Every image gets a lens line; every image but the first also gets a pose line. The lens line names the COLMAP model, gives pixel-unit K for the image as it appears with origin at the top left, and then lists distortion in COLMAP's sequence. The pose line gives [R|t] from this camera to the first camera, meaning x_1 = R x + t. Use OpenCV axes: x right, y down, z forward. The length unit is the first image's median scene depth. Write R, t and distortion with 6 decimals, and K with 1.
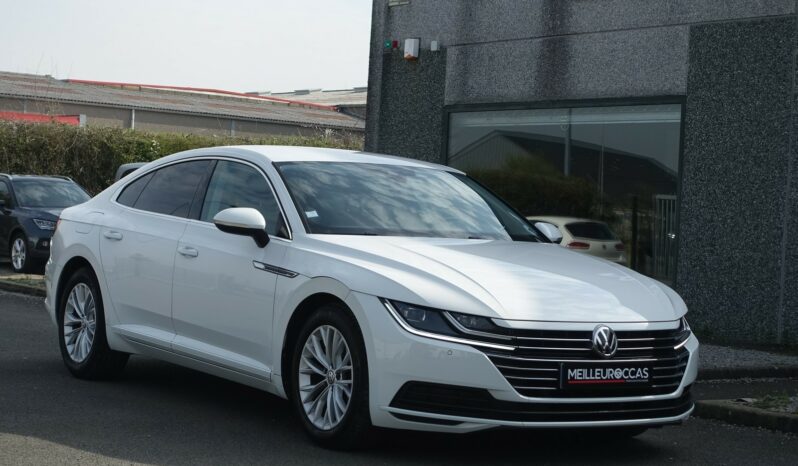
lens RADIAL K [[1695.2, 0, 399.0], [0, 1695.2, 233.0], [0, 0, 1]] dist [-0.077675, -0.214034]
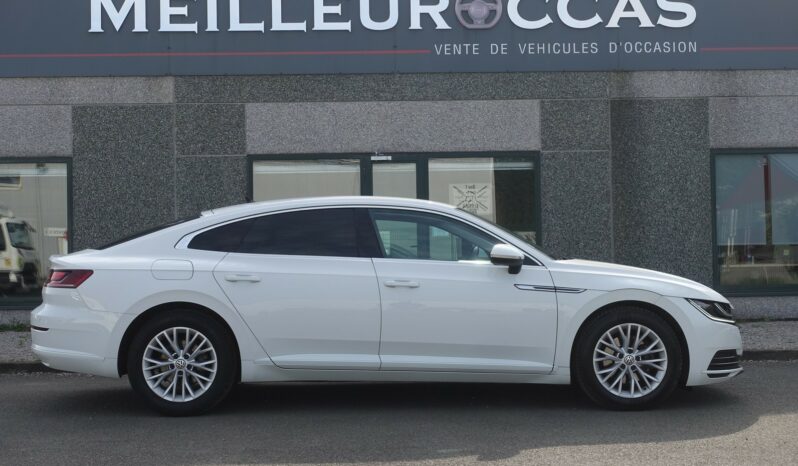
lens RADIAL K [[1050.6, 0, 381.1], [0, 1050.6, 233.4], [0, 0, 1]] dist [0.001781, 0.008480]
pose [[0.533580, -0.039738, 0.844815, -0.446629], [0.048955, 0.998672, 0.016055, -0.022173], [-0.844332, 0.032791, 0.534817, 0.356700]]
